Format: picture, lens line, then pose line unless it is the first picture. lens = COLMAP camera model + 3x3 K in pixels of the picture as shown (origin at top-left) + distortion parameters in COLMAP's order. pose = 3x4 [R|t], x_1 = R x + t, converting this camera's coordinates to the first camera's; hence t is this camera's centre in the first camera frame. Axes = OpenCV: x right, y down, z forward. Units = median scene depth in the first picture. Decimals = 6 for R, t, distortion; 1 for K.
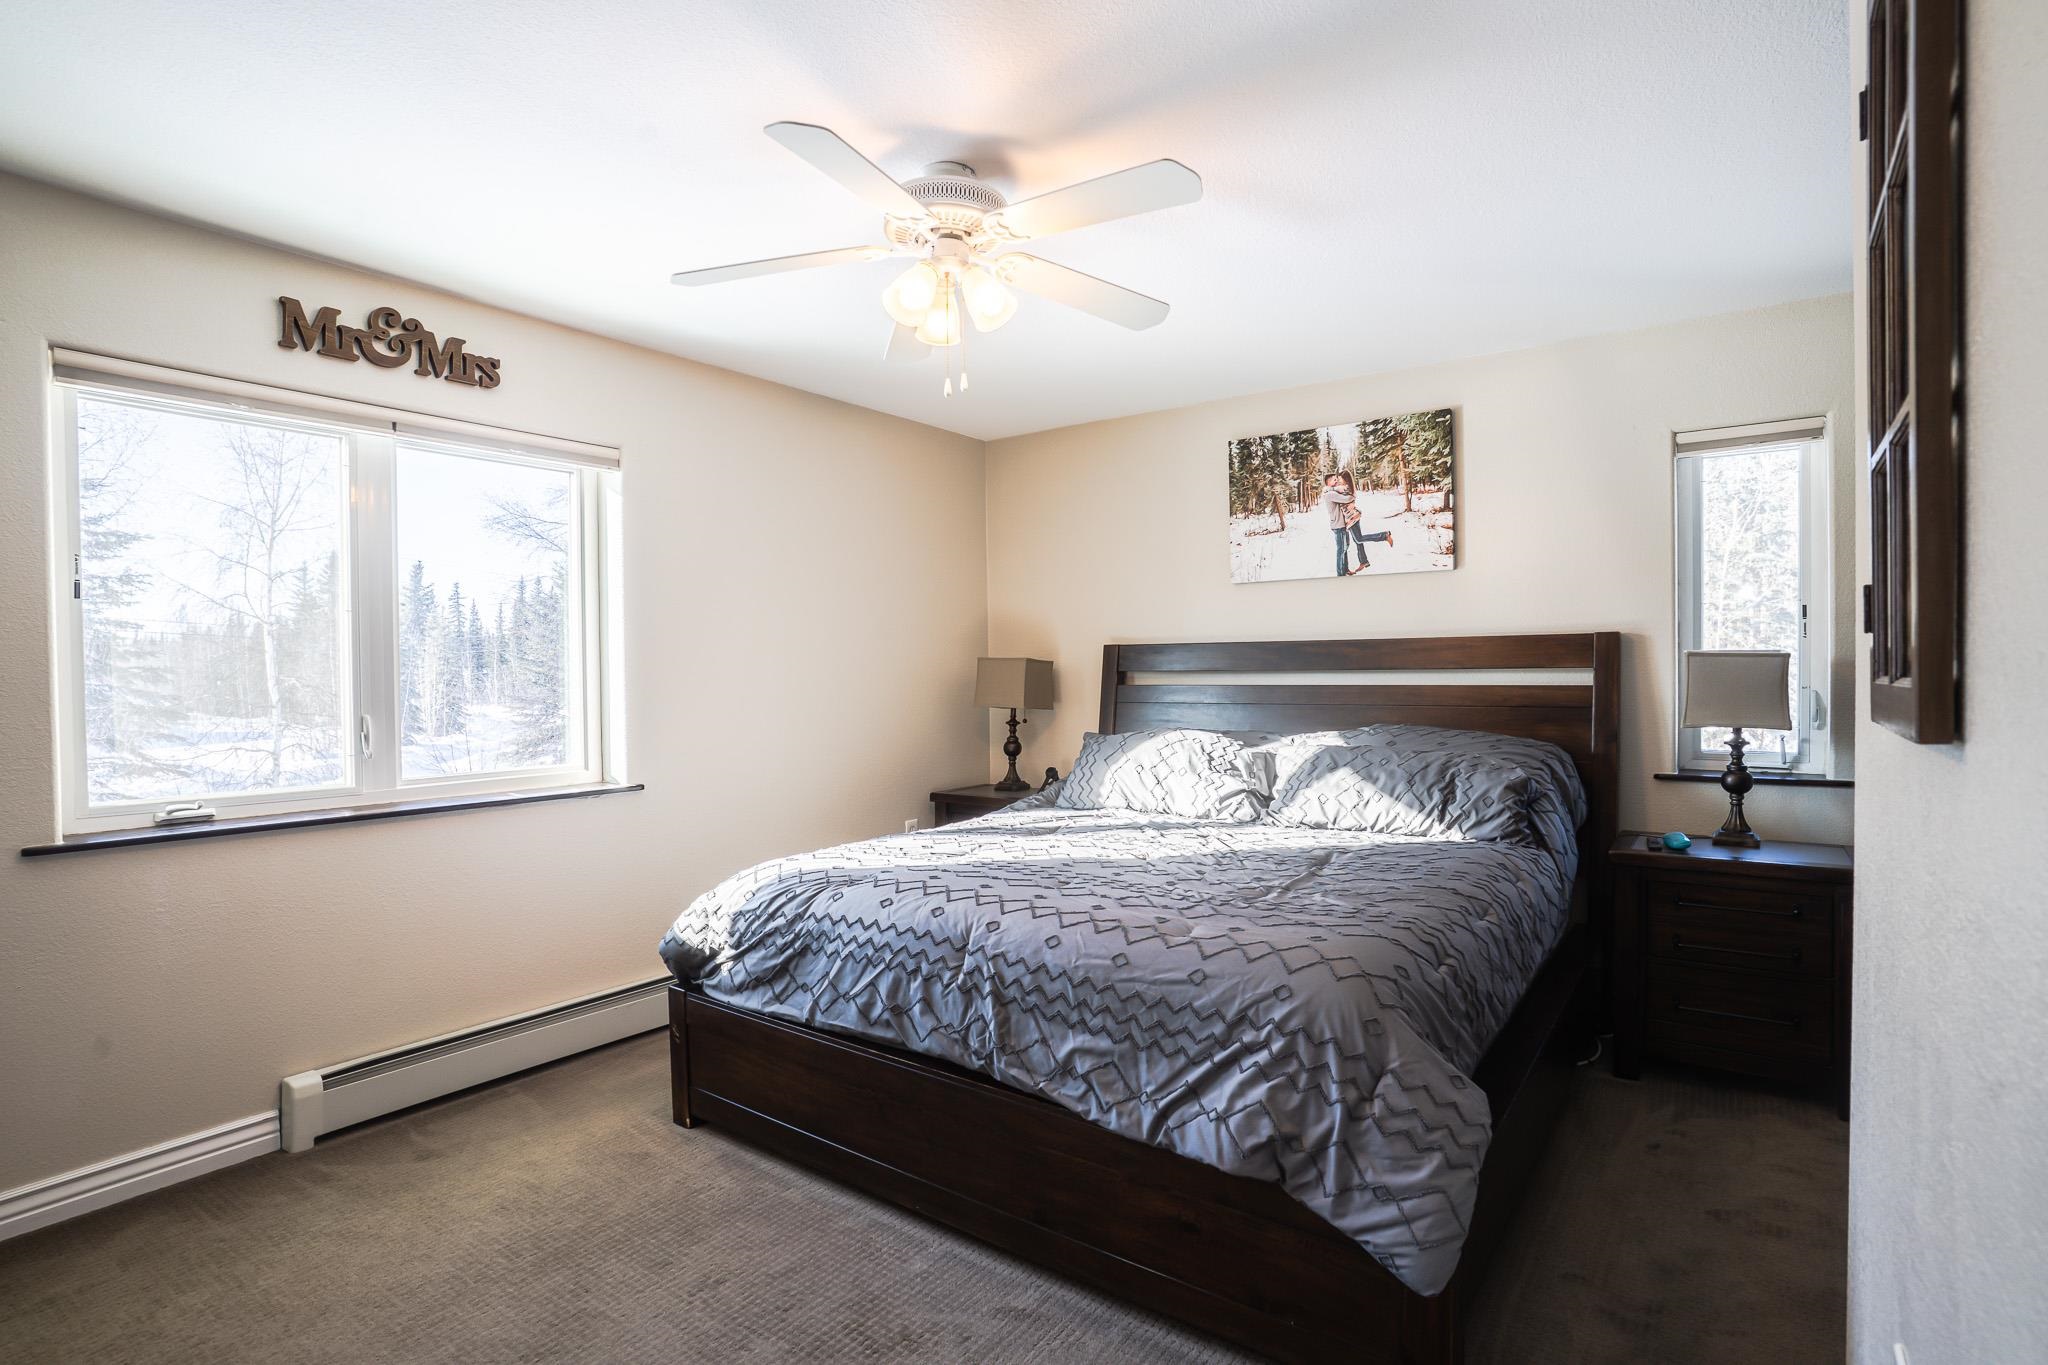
lens RADIAL K [[999.8, 0, 1023.9], [0, 999.8, 684.0], [0, 0, 1]] dist [-0.053126, 0.004762]
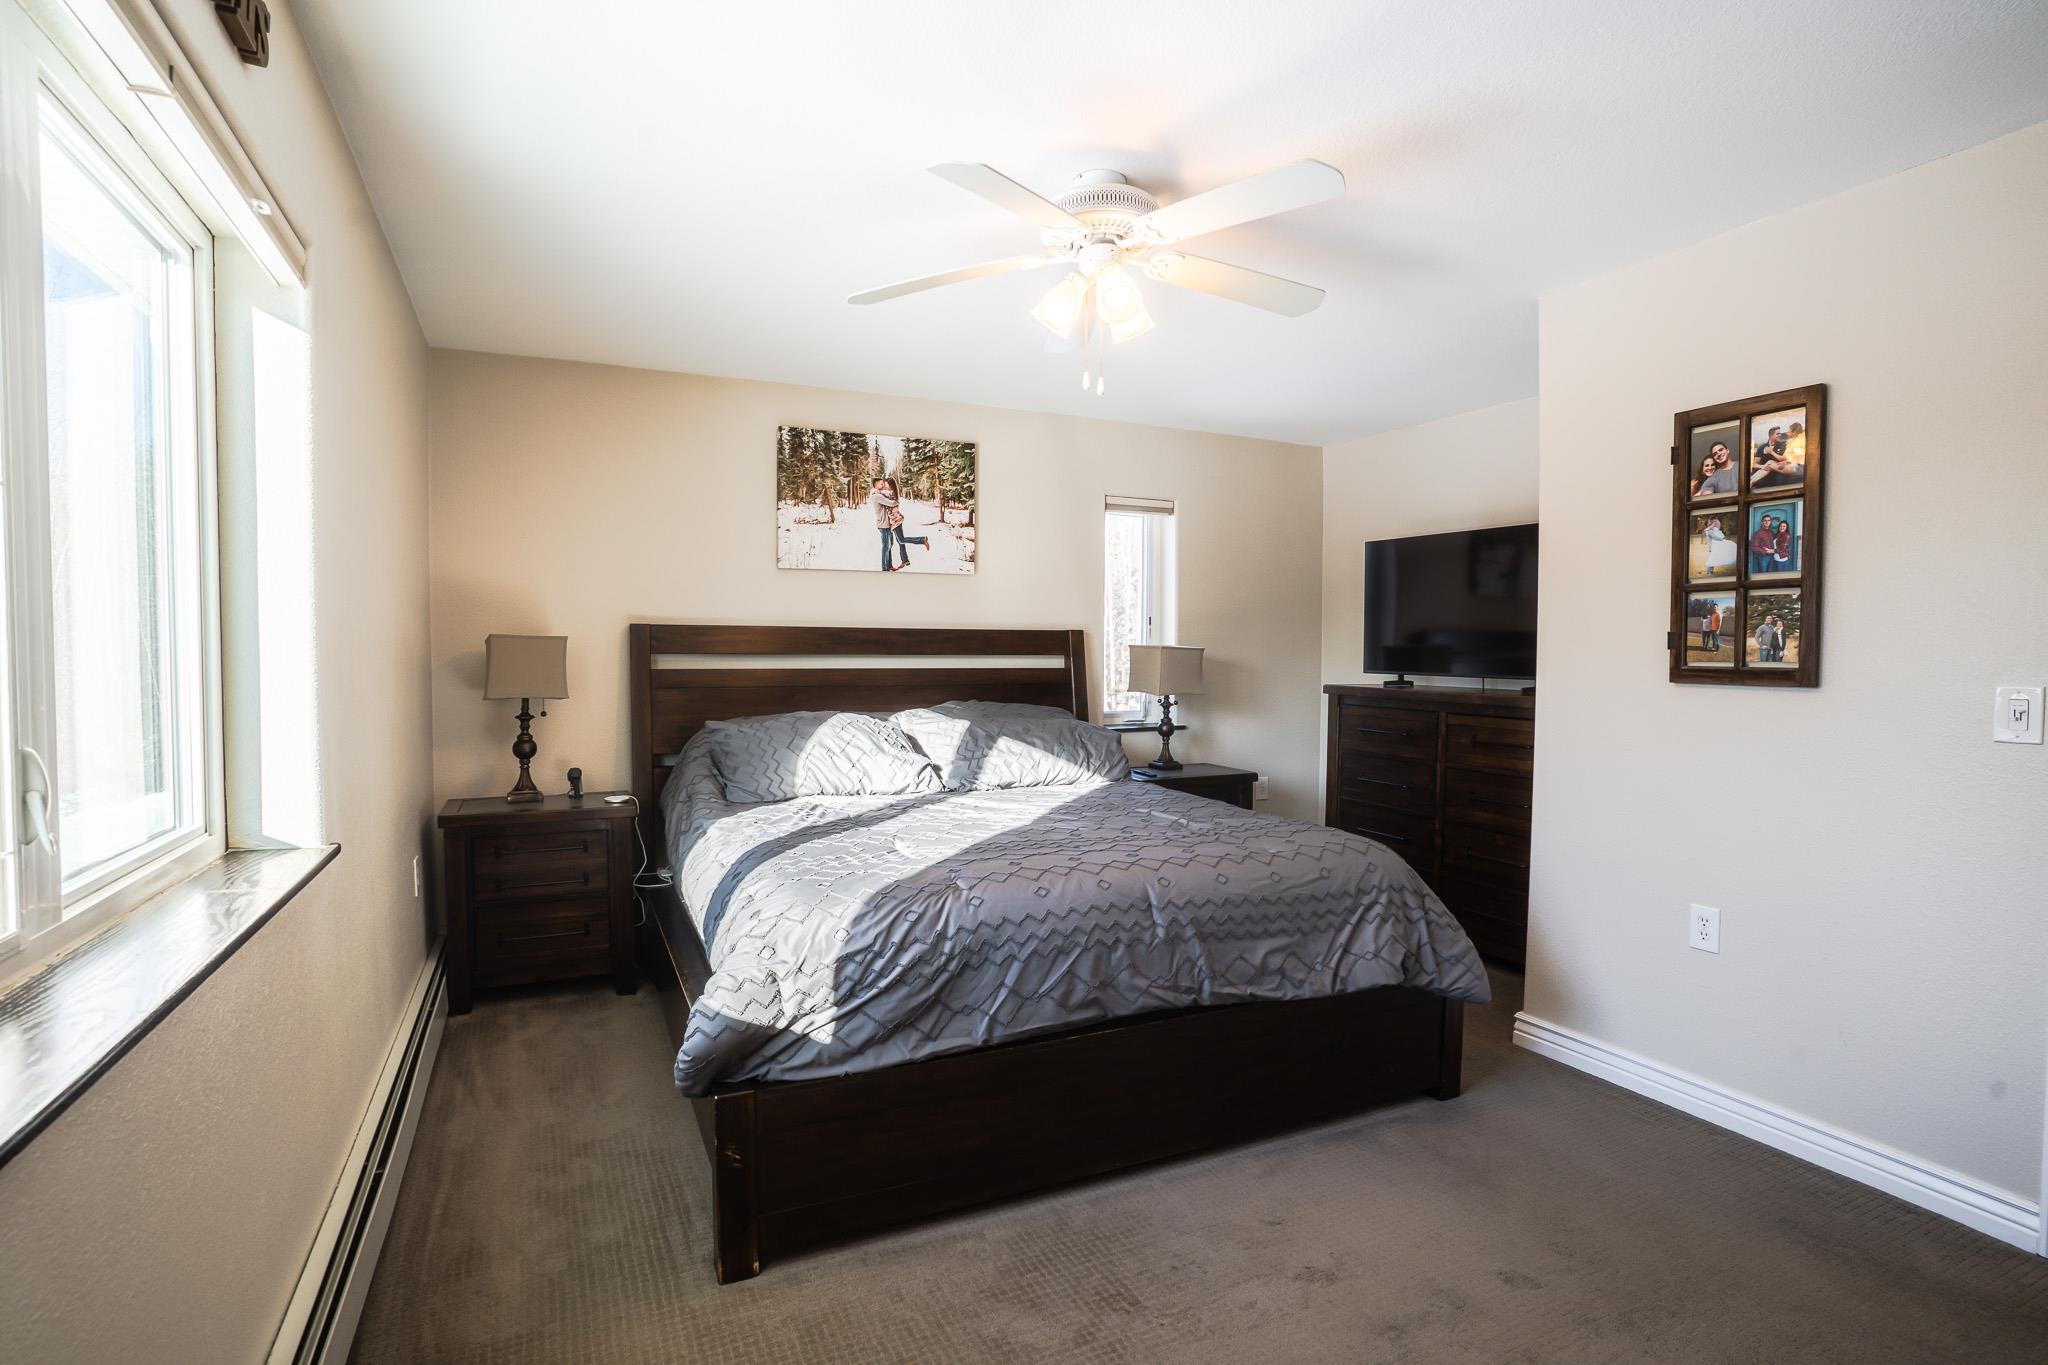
lens RADIAL K [[999.8, 0, 1023.2], [0, 999.8, 677.5], [0, 0, 1]] dist [-0.053126, 0.004762]
pose [[0.483140, -0.012873, 0.875448, -0.787861], [0.002496, 0.999908, 0.013325, -0.004094], [-0.875539, -0.004253, 0.483128, 0.423902]]
